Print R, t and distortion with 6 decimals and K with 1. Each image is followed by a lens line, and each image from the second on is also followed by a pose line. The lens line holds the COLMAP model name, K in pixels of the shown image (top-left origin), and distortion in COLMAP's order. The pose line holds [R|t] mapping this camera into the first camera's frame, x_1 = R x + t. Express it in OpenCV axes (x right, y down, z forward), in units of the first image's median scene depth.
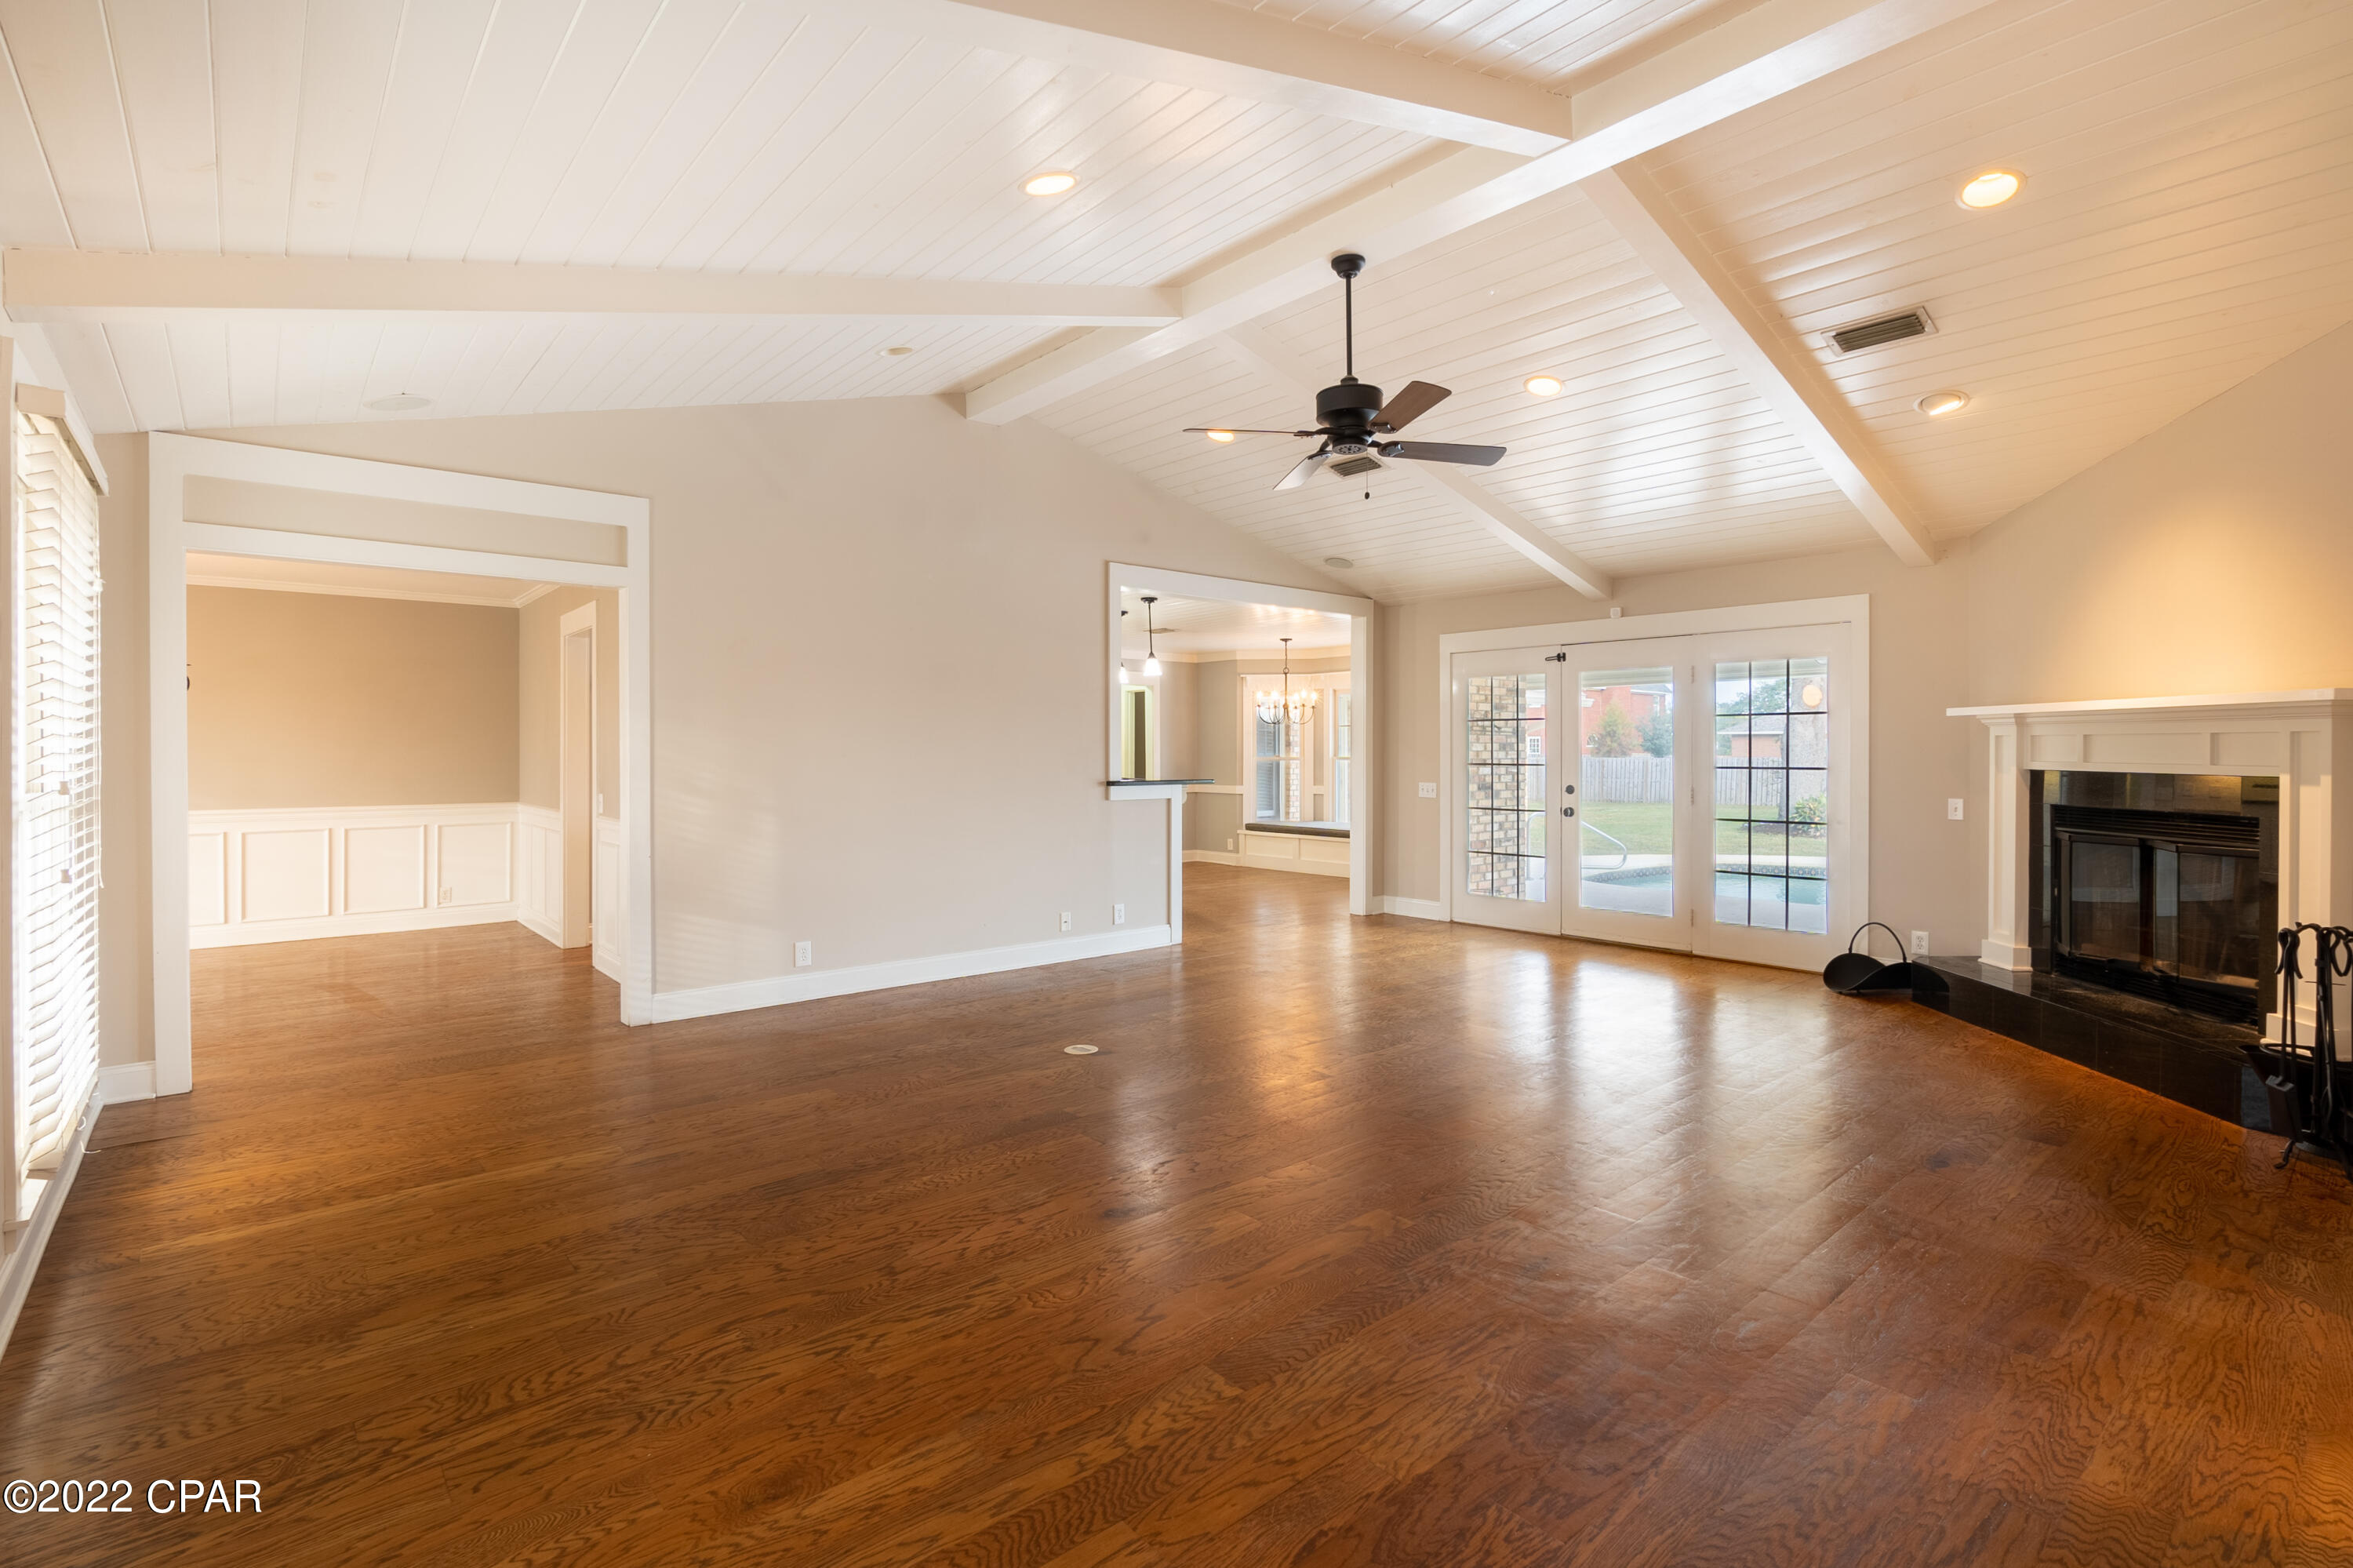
lens RADIAL K [[1117.4, 0, 1179.7], [0, 1117.4, 757.9], [0, 0, 1]] dist [-0.011119, -0.000203]
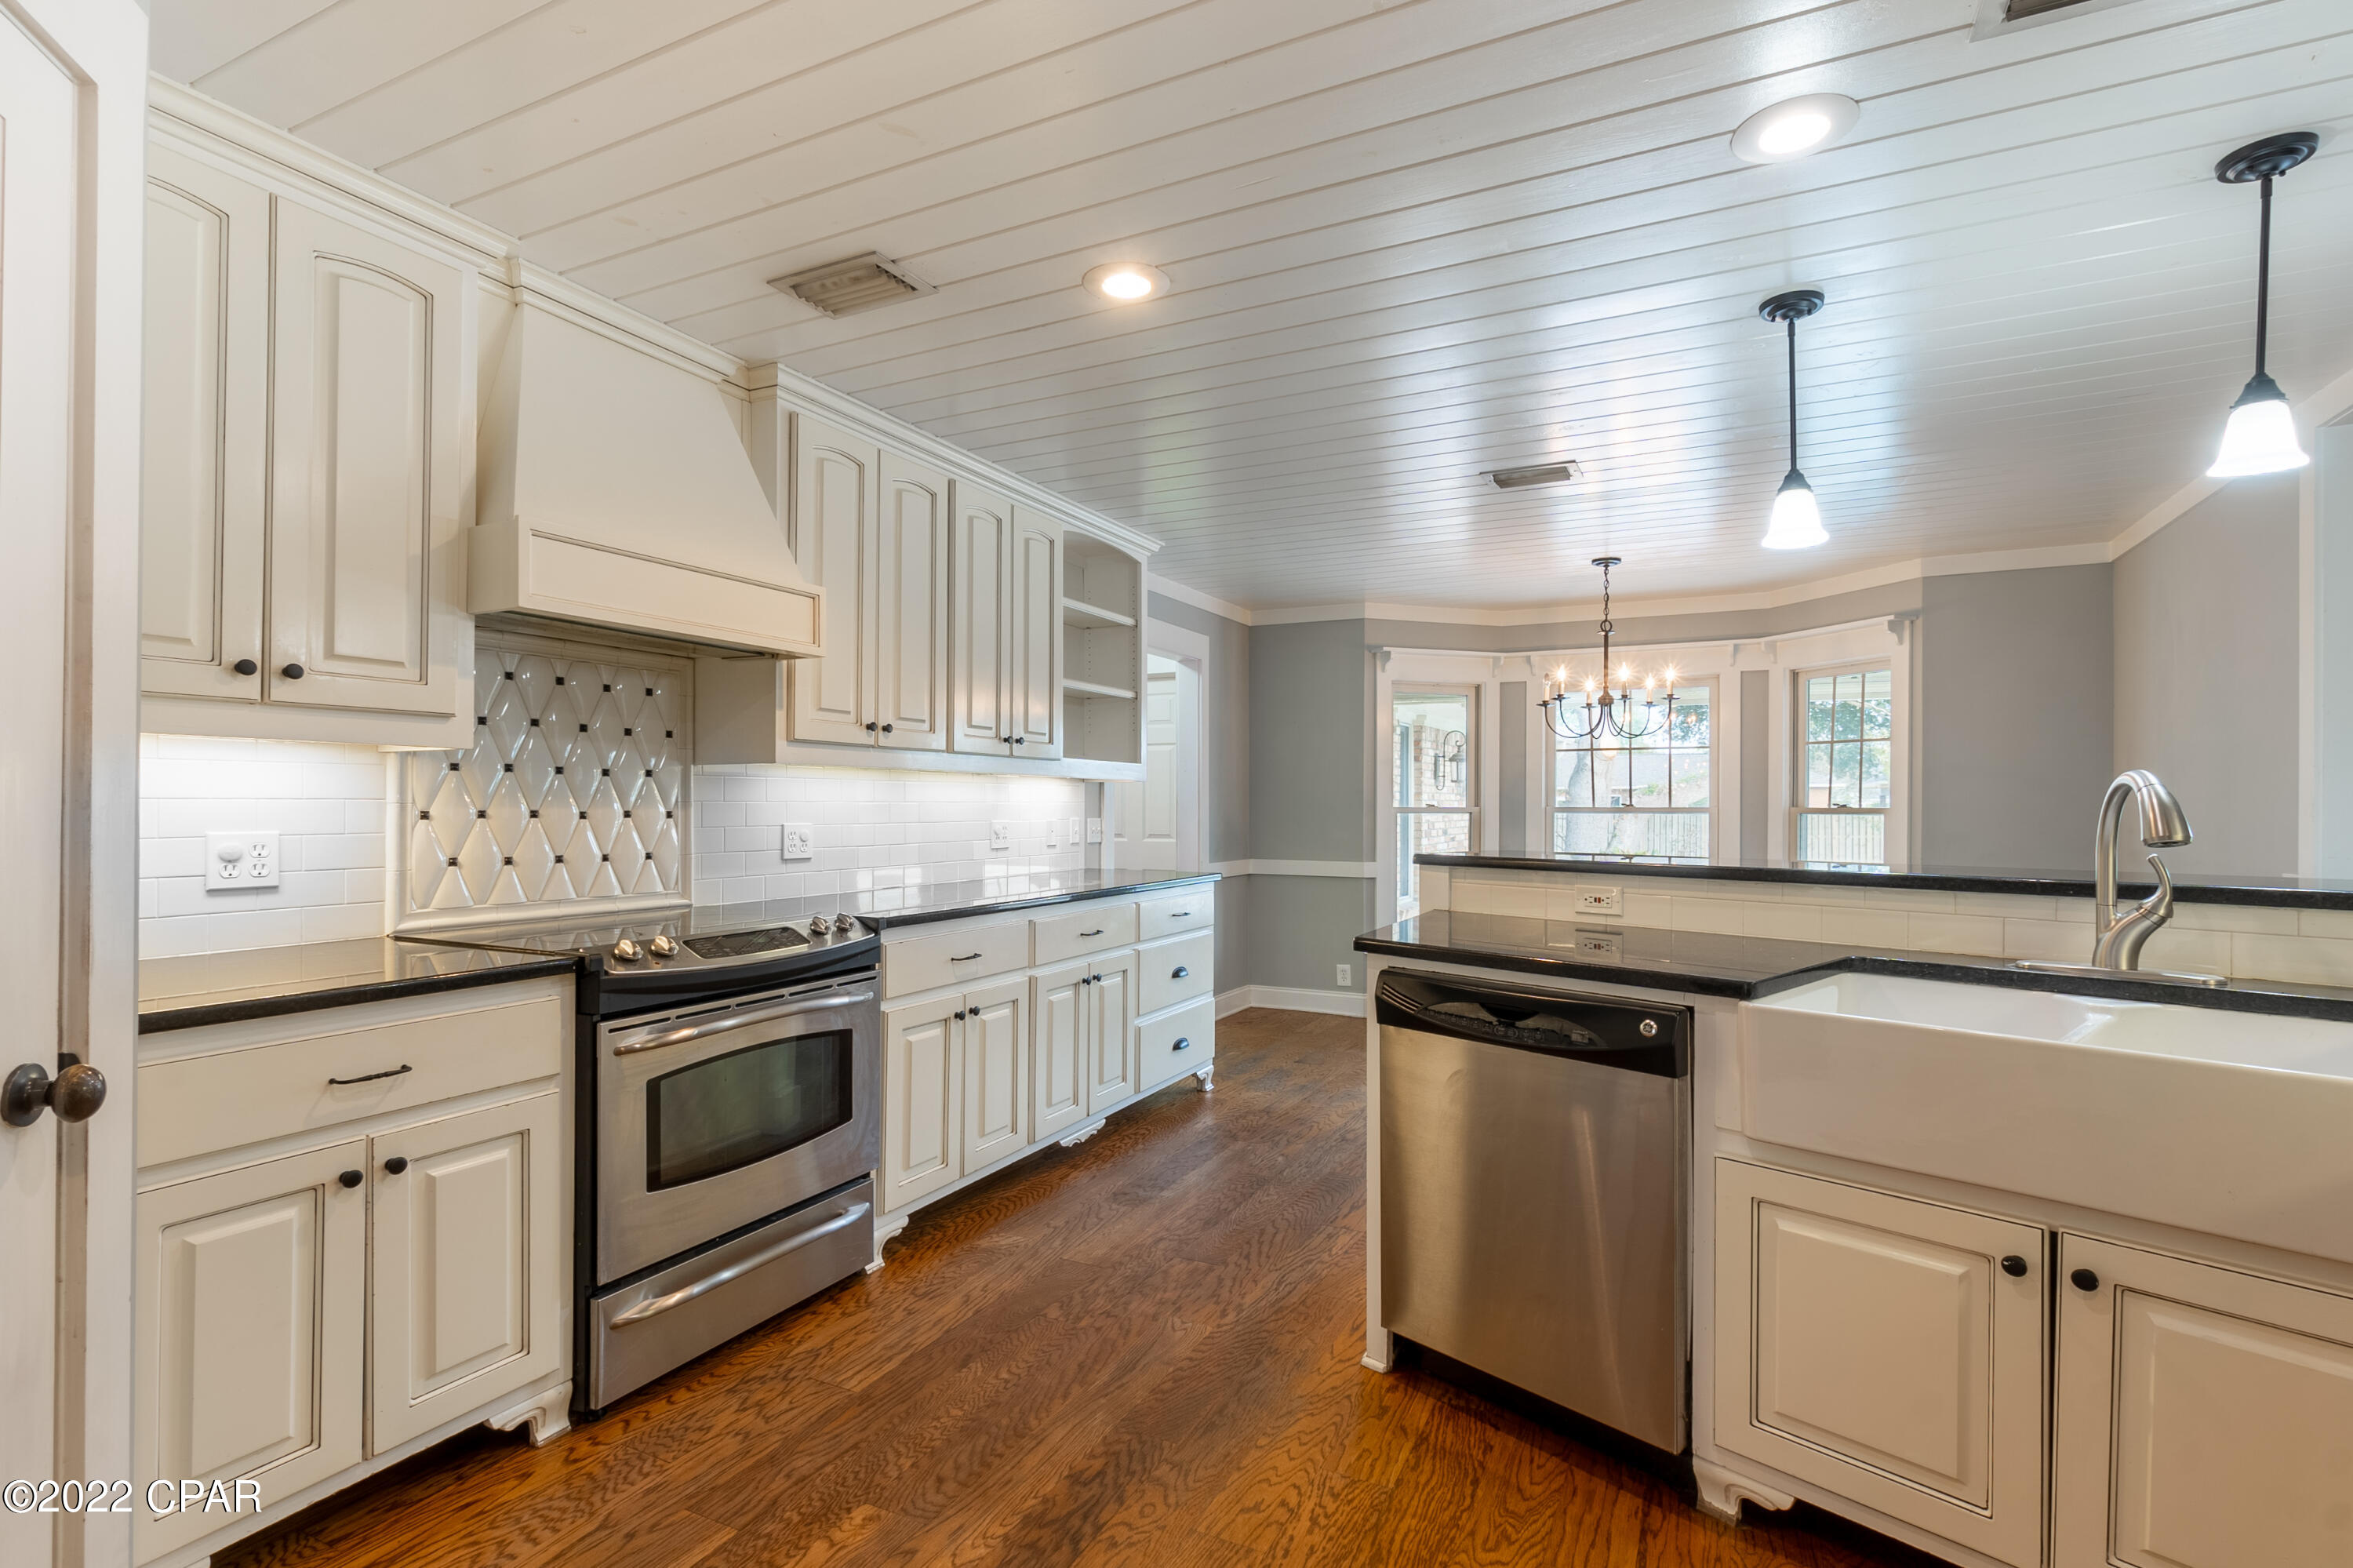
lens RADIAL K [[1066.9, 0, 1169.8], [0, 1066.9, 800.9], [0, 0, 1]] dist [-0.009829, -0.000209]
pose [[0.922463, 0.007716, 0.386009, -0.599267], [-0.004838, 0.999953, -0.008428, 0.003895], [-0.386056, 0.005907, 0.922456, 1.569202]]
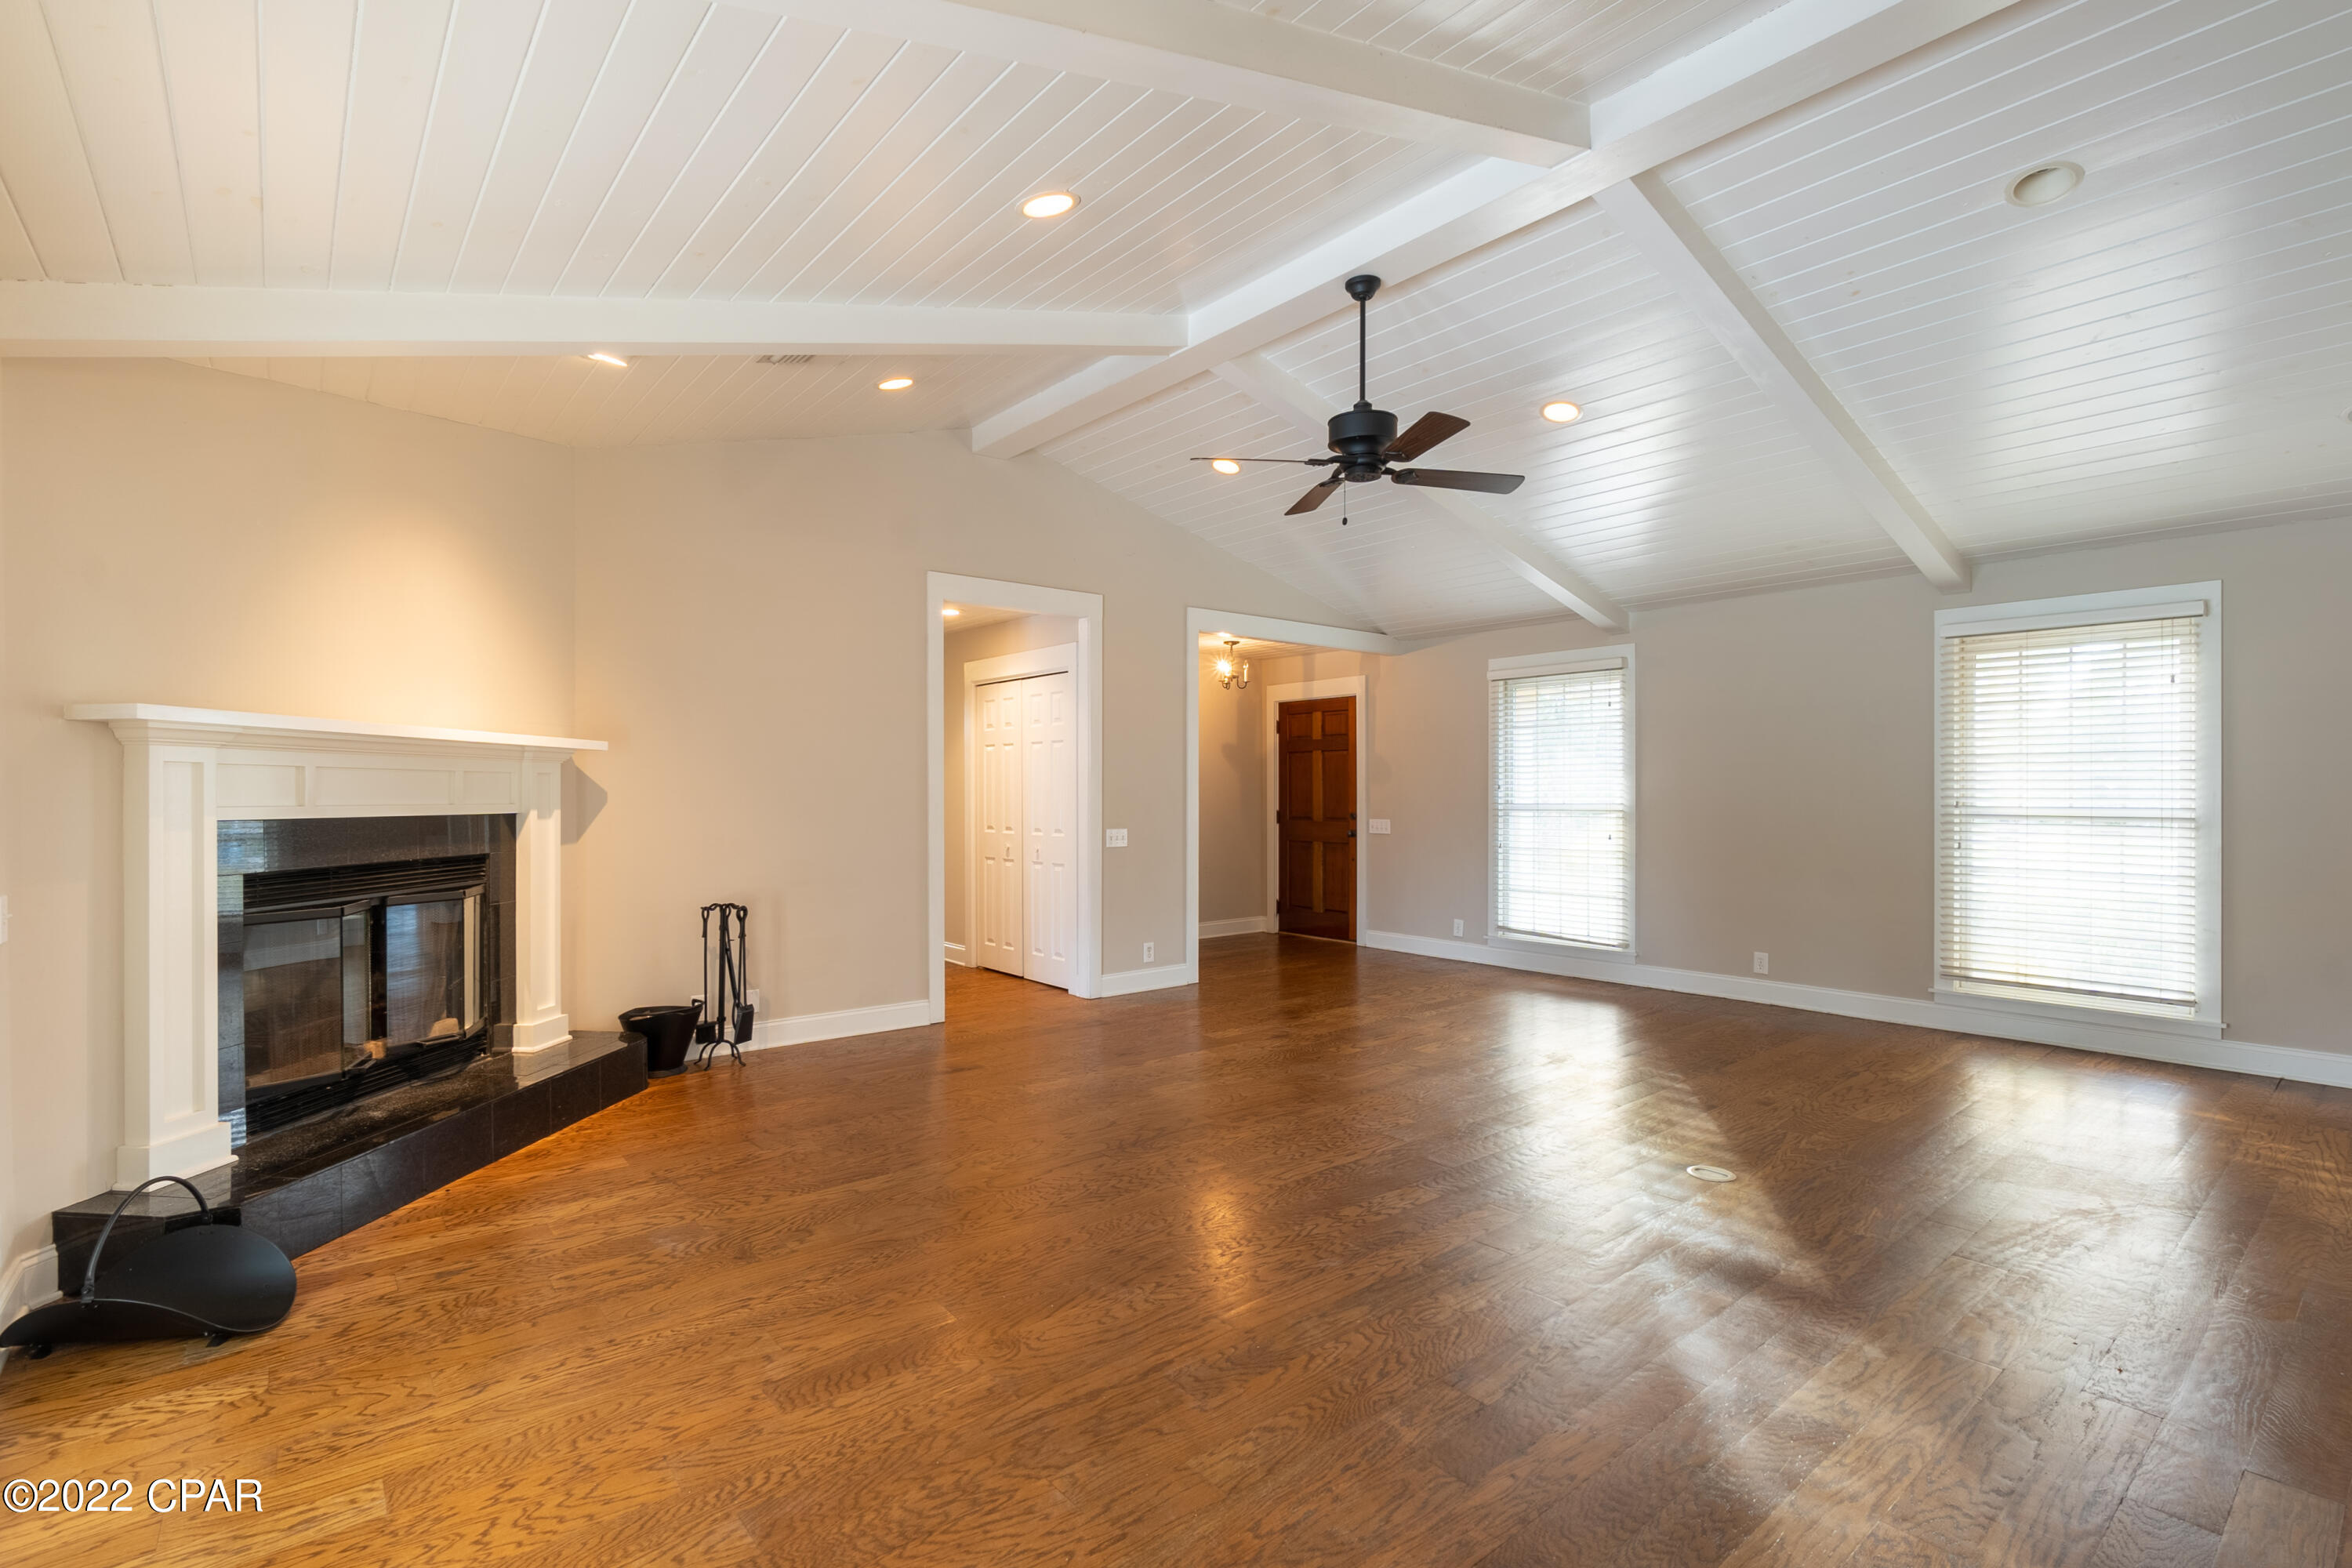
lens RADIAL K [[1075.3, 0, 1176.0], [0, 1075.3, 784.0], [0, 0, 1]] dist [-0.000944, -0.000111]
pose [[-0.999992, 0.003733, 0.001195, 0.298673], [0.003733, 0.999993, -0.000186, -0.008193], [-0.001195, -0.000181, -0.999999, 1.835388]]
